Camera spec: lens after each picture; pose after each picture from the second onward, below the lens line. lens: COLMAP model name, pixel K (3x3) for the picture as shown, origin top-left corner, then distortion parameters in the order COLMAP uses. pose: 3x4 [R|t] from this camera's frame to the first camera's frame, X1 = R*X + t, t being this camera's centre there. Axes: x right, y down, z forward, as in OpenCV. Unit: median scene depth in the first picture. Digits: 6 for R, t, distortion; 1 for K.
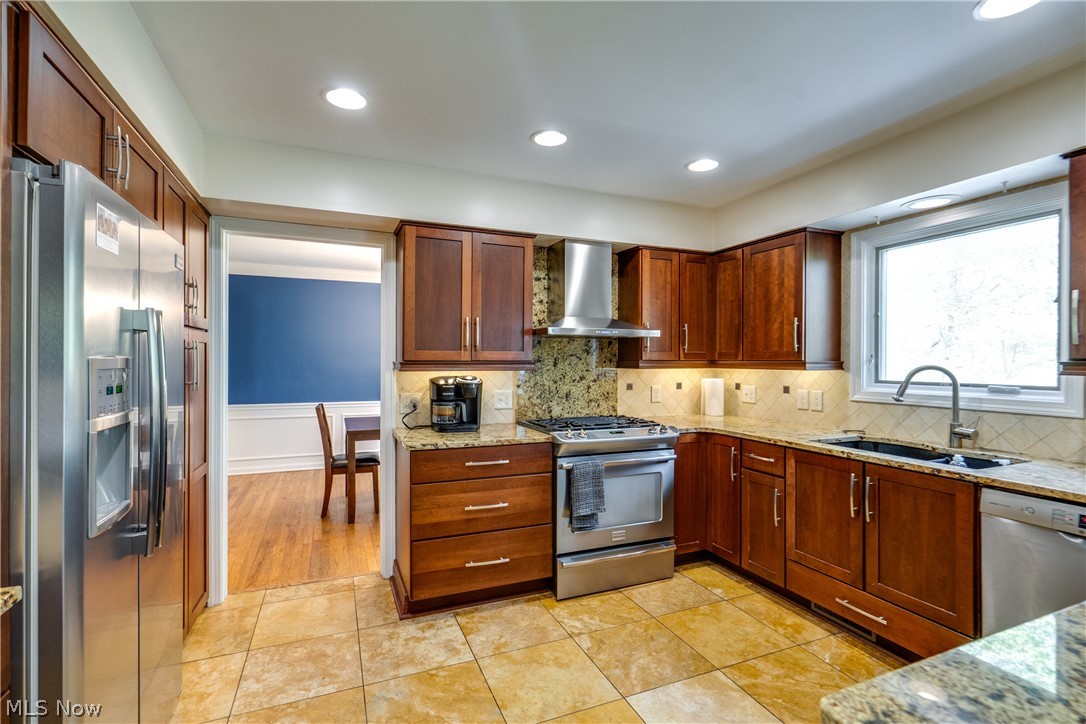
lens RADIAL K [[495.6, 0, 543.0], [0, 495.6, 362.0], [0, 0, 1]] dist [-0.003411, 0.000058]
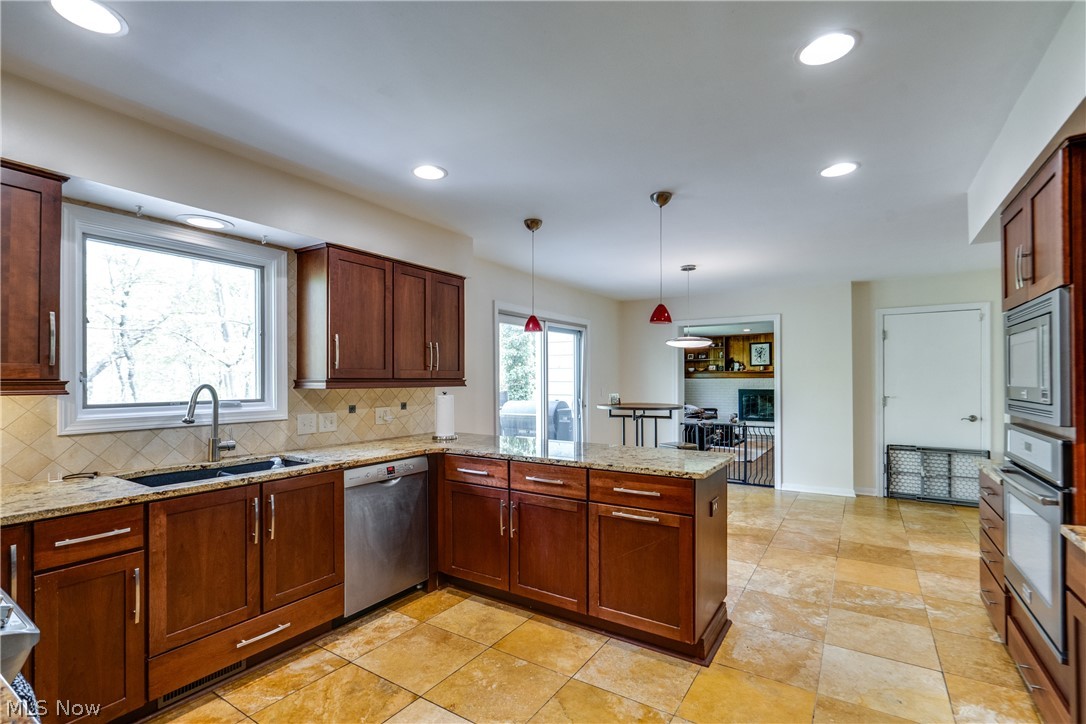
lens RADIAL K [[499.0, 0, 532.9], [0, 499.0, 379.1], [0, 0, 1]] dist [0.001811, 0.000229]
pose [[-0.549535, 0.000998, 0.835470, -0.411530], [0.004526, 0.999988, 0.001783, -0.002355], [-0.835459, 0.004761, -0.549533, 0.945293]]
